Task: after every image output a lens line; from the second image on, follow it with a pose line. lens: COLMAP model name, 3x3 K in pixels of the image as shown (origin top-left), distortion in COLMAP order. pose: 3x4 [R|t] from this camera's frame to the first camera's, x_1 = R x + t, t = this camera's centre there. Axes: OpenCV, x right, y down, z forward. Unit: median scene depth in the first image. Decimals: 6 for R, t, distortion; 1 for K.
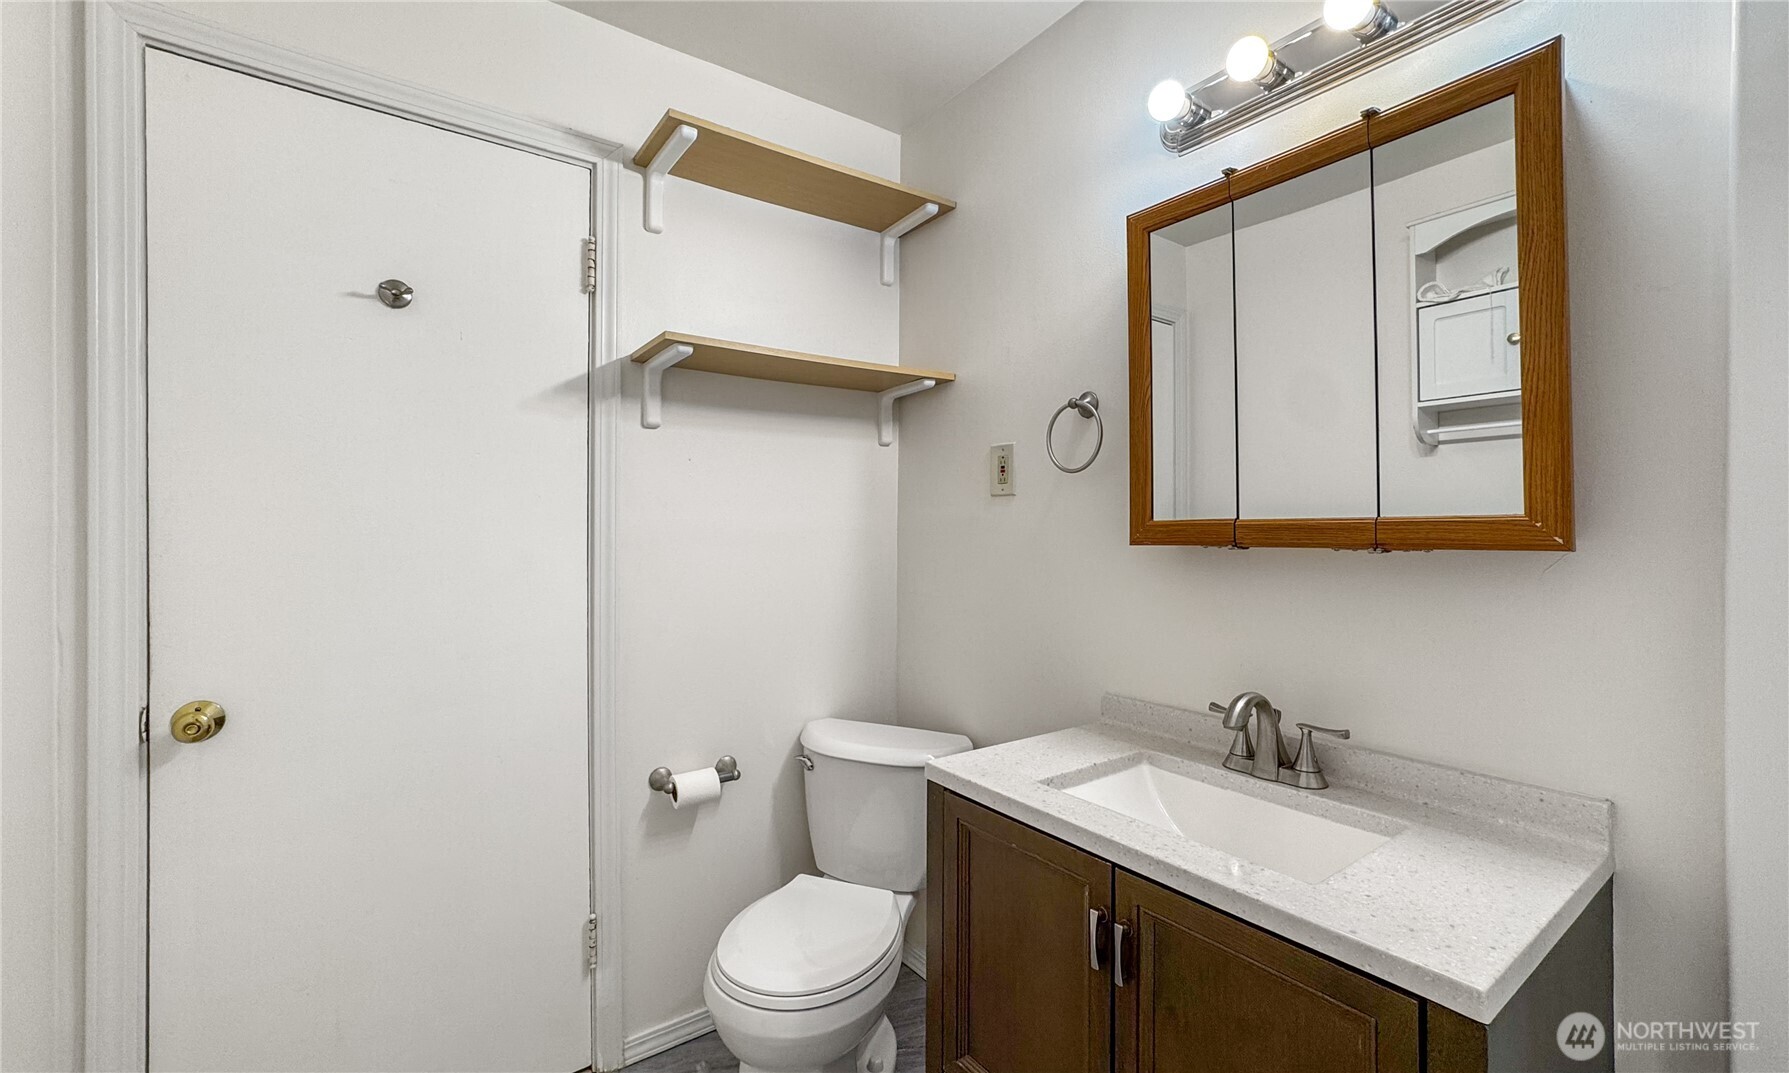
lens RADIAL K [[741.6, 0, 887.8], [0, 741.6, 516.1], [0, 0, 1]] dist [-0.000508, -0.000073]
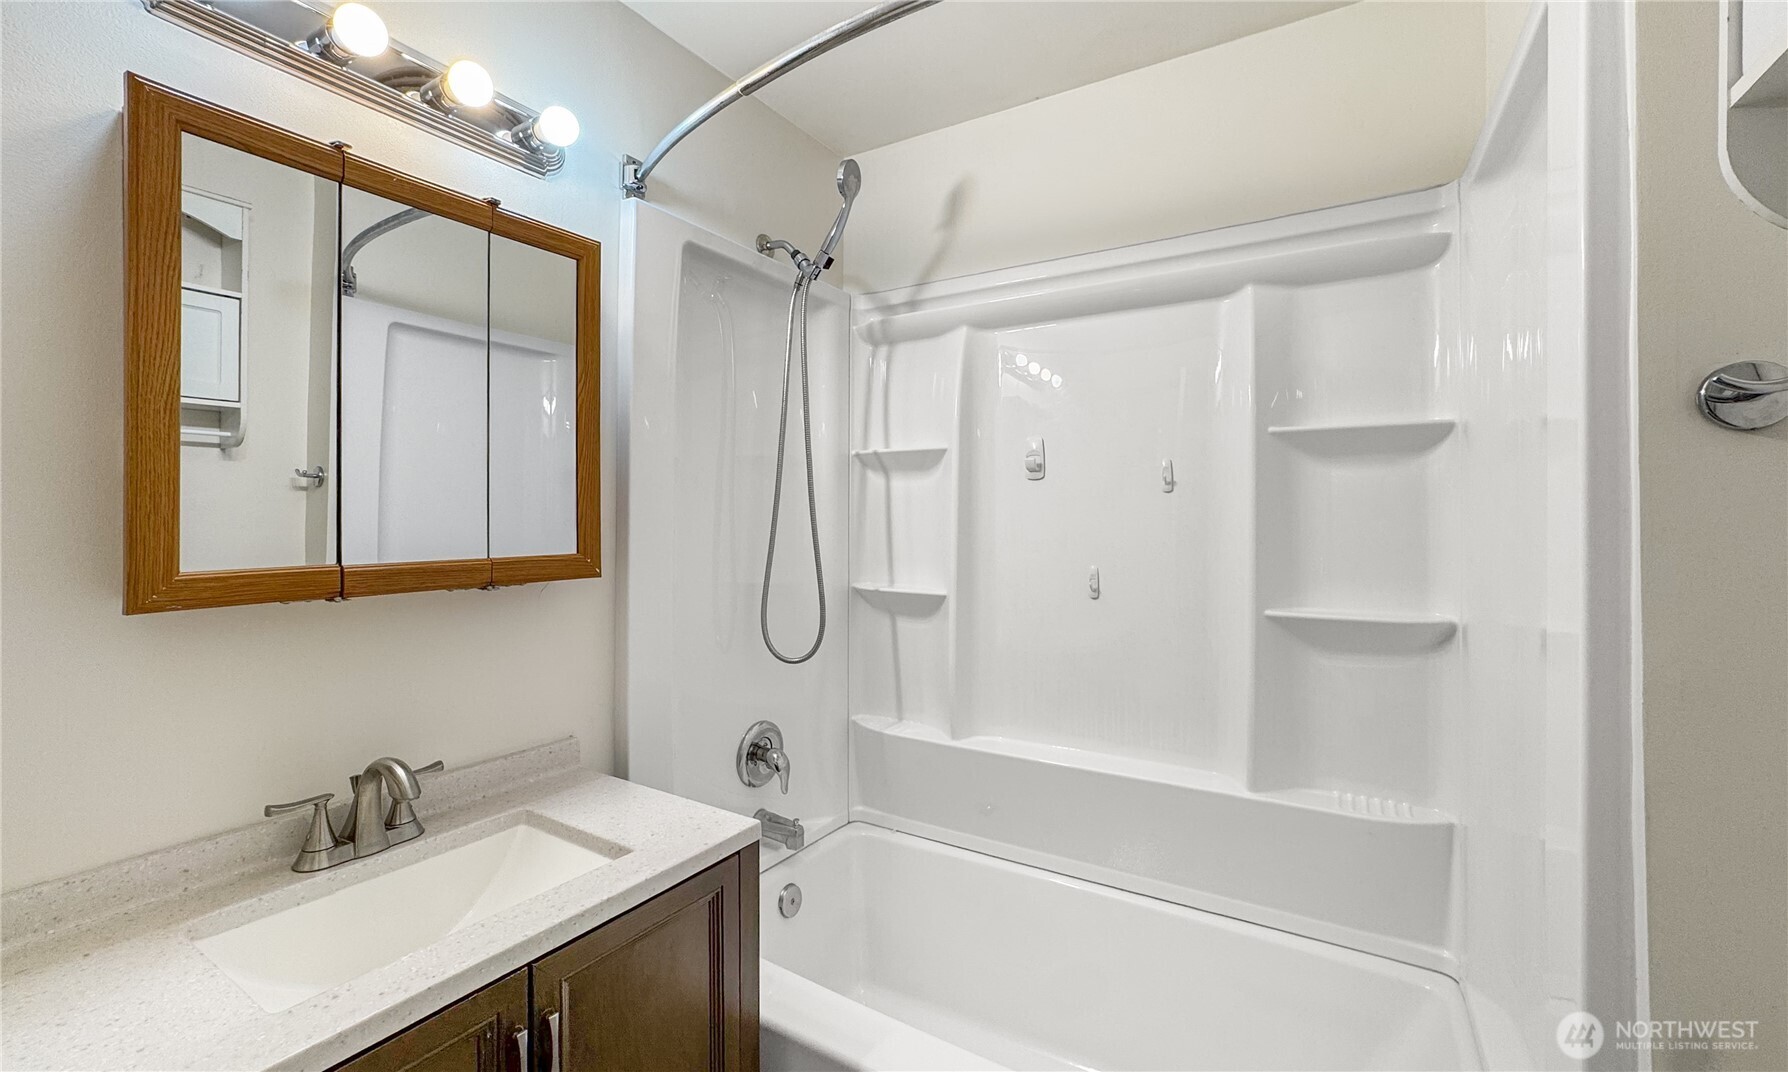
lens RADIAL K [[741.2, 0, 887.3], [0, 741.2, 515.7], [0, 0, 1]] dist [-0.000508, -0.000073]
pose [[-0.379050, 0.003188, 0.925371, -0.604746], [-0.018817, 0.999761, -0.011152, -0.060989], [-0.925185, -0.021640, -0.378899, 0.836487]]
